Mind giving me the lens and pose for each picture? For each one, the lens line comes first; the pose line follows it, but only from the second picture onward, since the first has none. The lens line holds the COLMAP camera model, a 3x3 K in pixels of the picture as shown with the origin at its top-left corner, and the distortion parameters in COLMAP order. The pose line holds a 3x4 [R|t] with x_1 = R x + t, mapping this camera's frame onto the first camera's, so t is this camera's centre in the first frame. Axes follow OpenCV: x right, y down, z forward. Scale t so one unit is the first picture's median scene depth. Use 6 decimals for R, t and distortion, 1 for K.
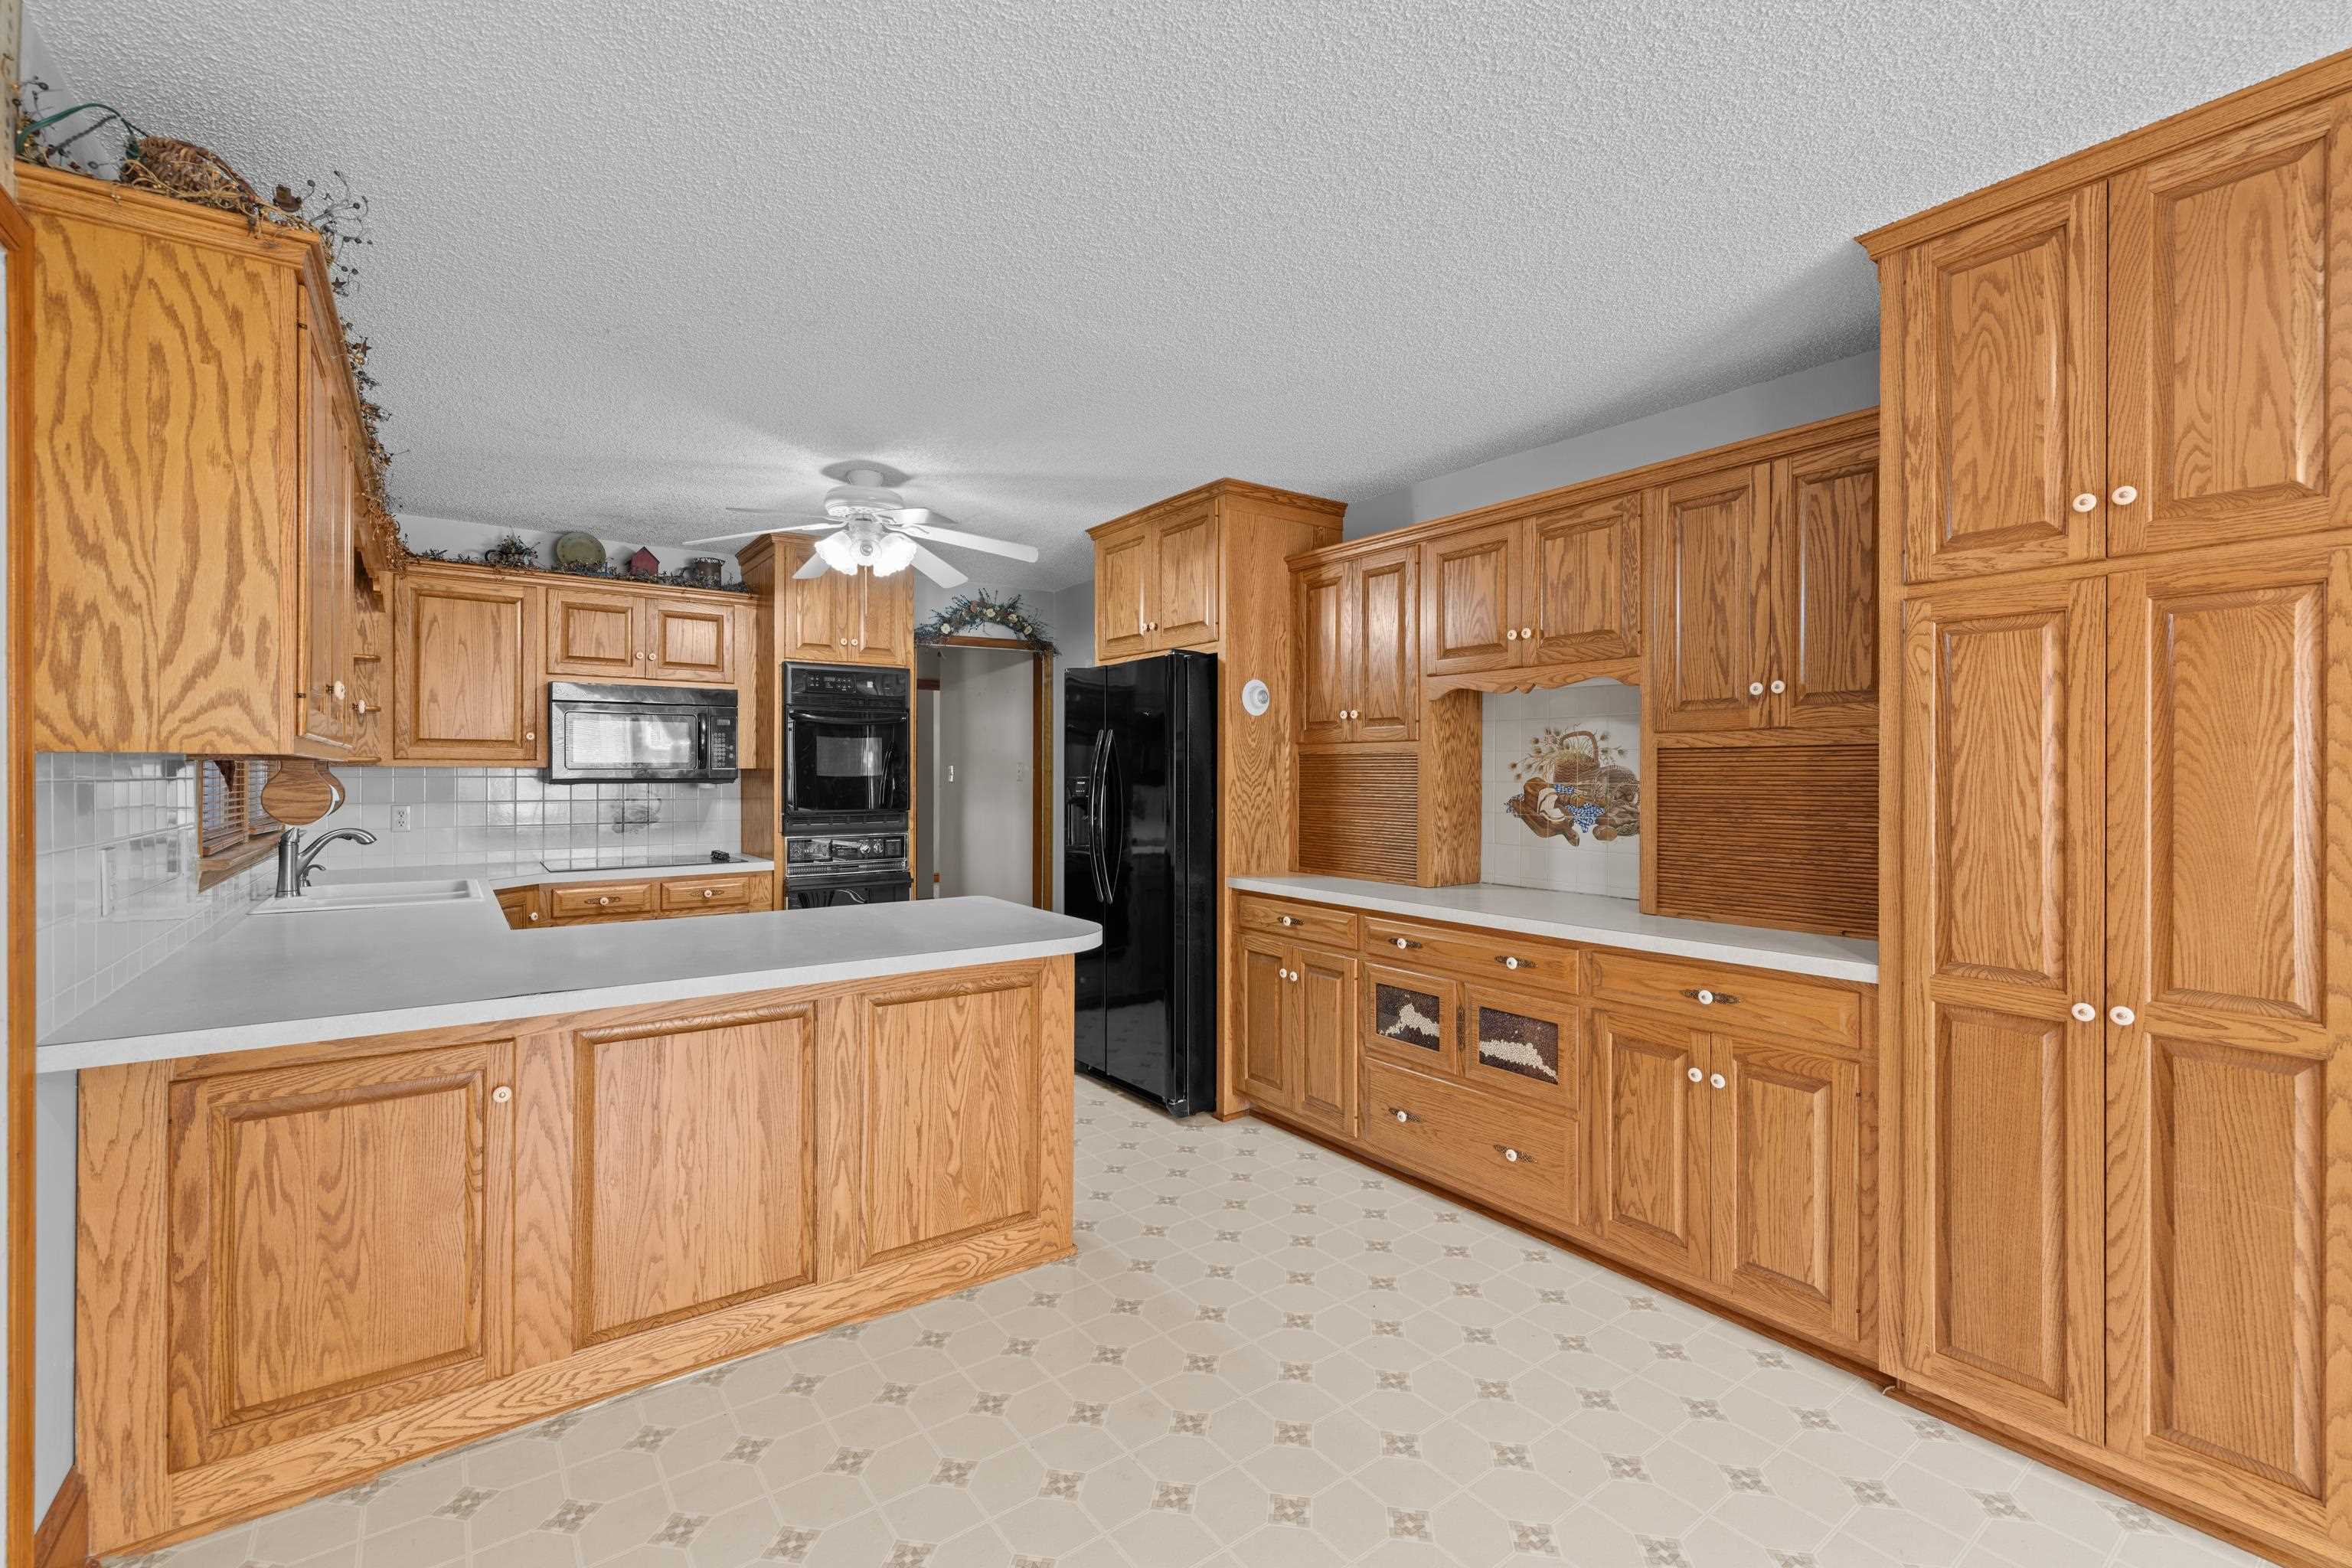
lens RADIAL K [[978.3, 0, 1083.4], [0, 978.3, 771.9], [0, 0, 1]] dist [0.001260, 0.000221]
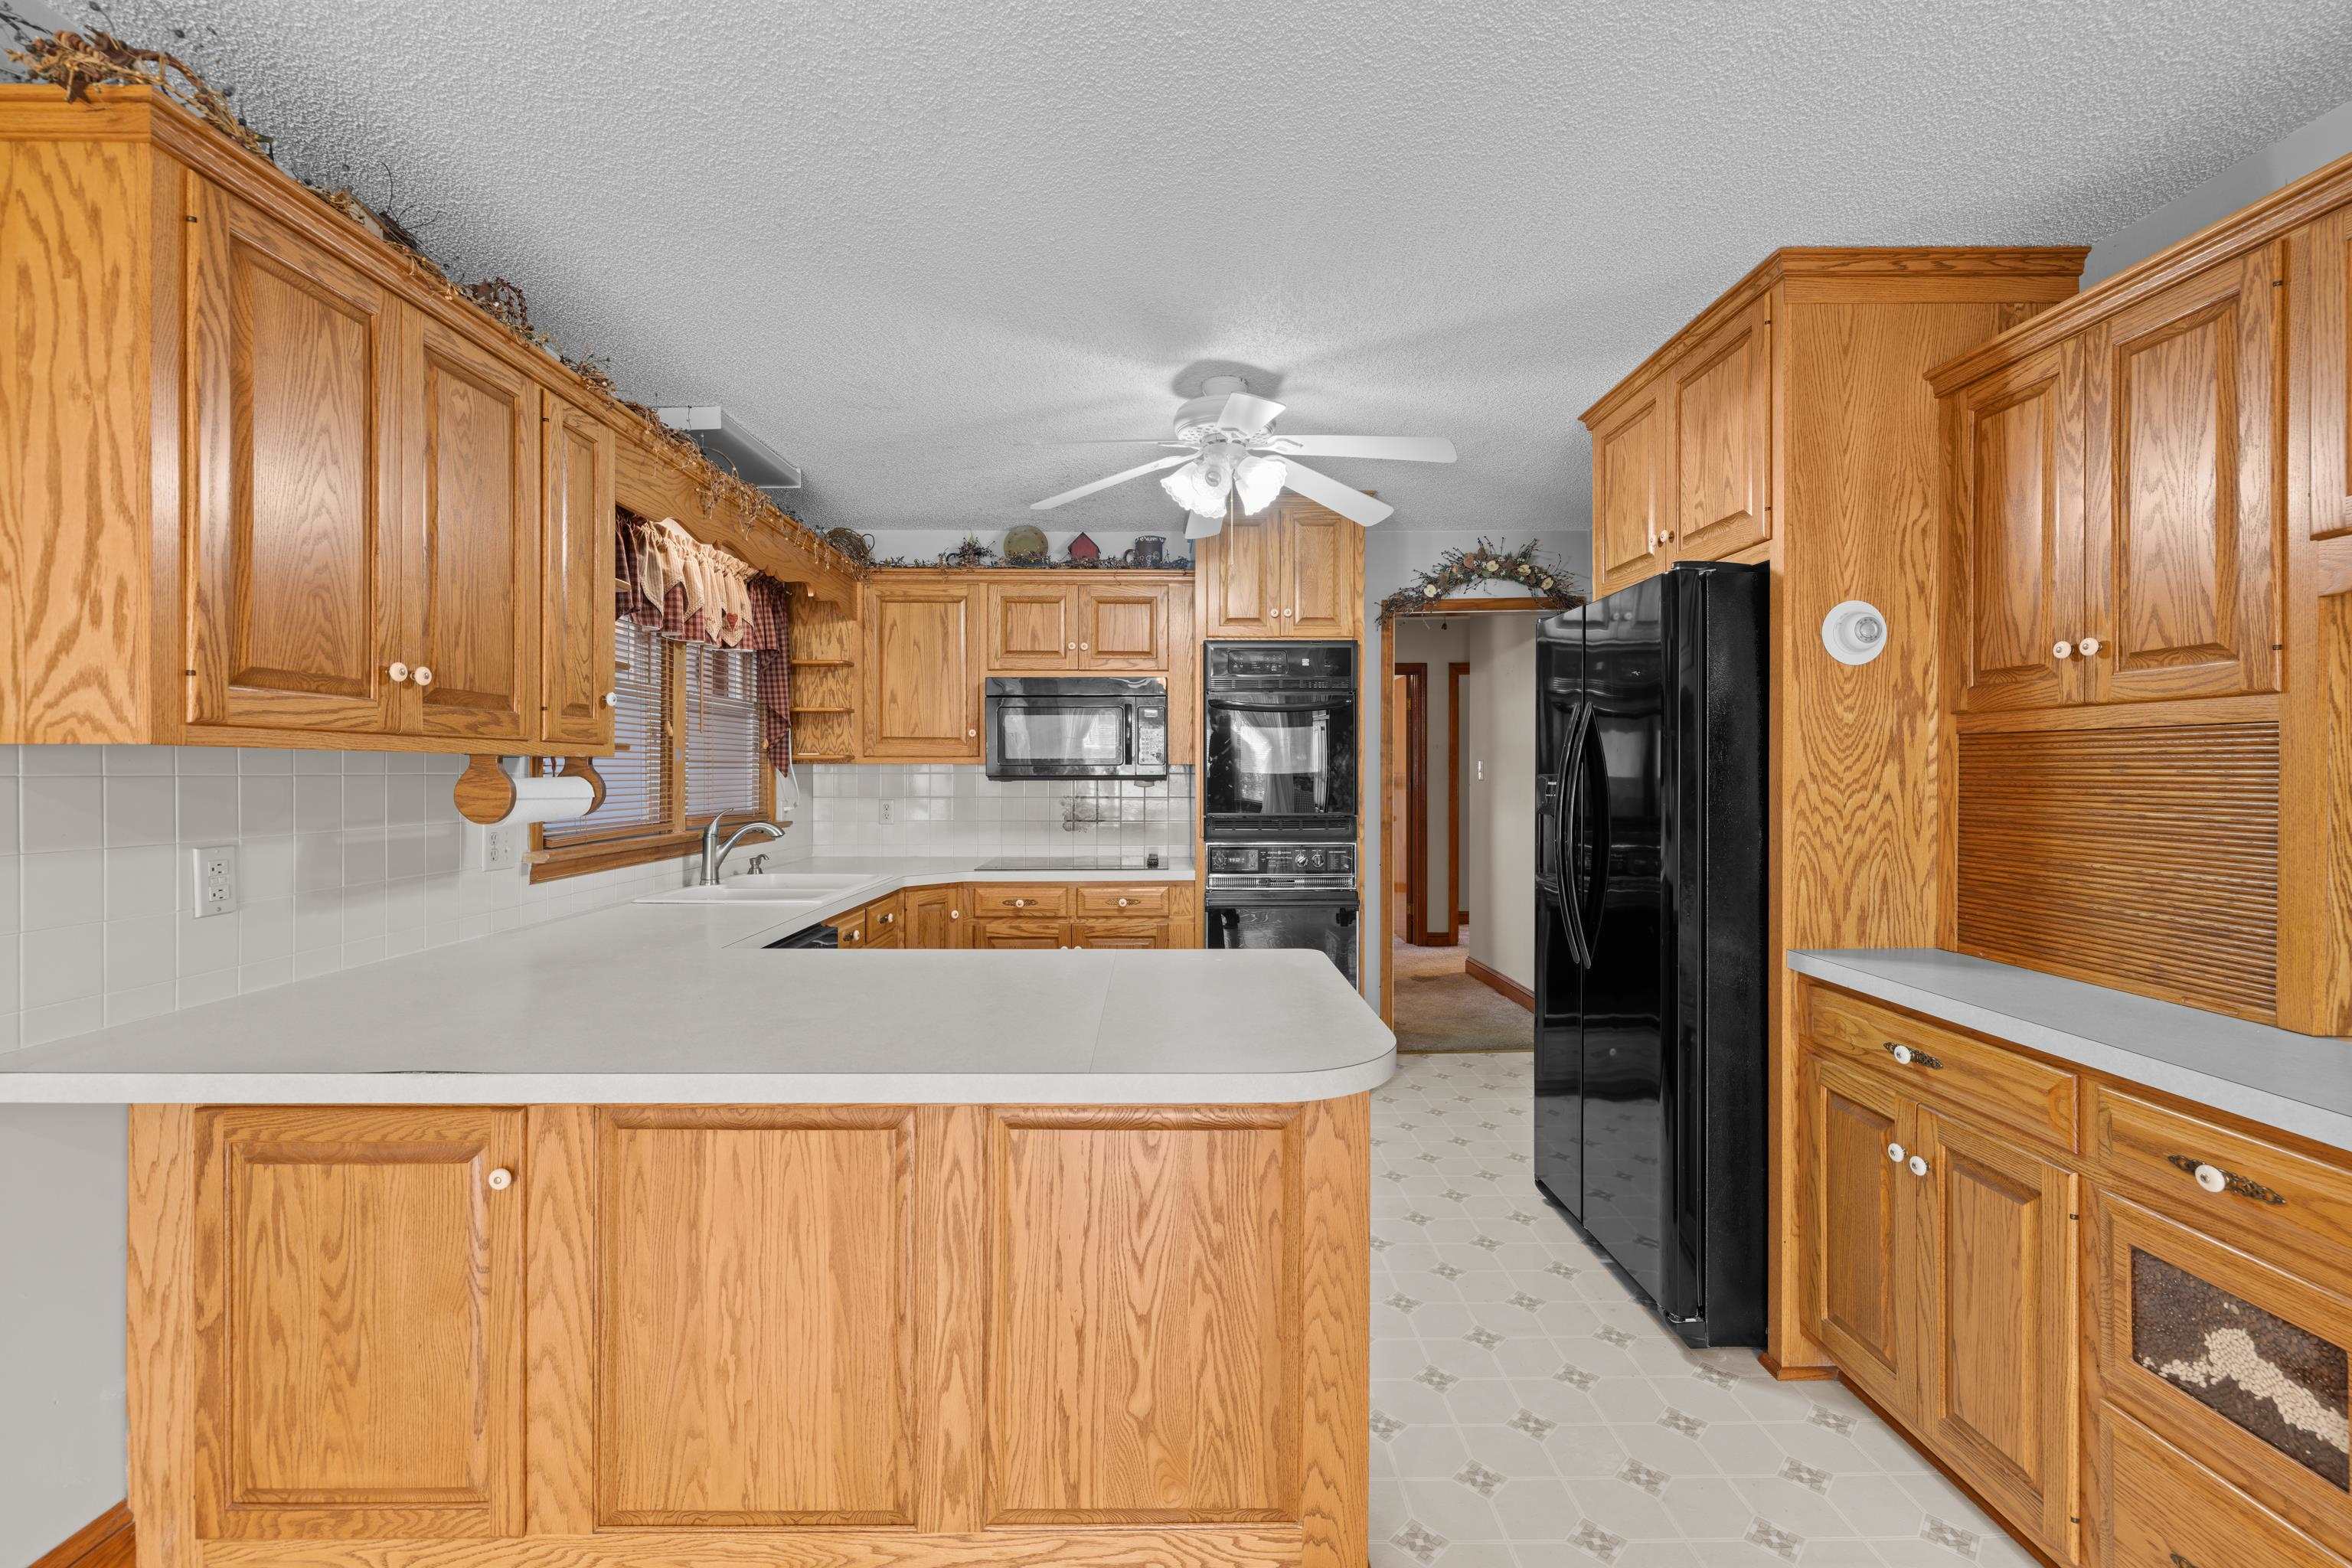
lens RADIAL K [[946.3, 0, 1143.5], [0, 946.3, 770.3], [0, 0, 1]] dist [0.001253, 0.000124]
pose [[0.841887, -0.000512, -0.539654, 0.118132], [0.001201, 0.999999, 0.000924, 0.001345], [0.539653, -0.001426, 0.841886, 0.305633]]
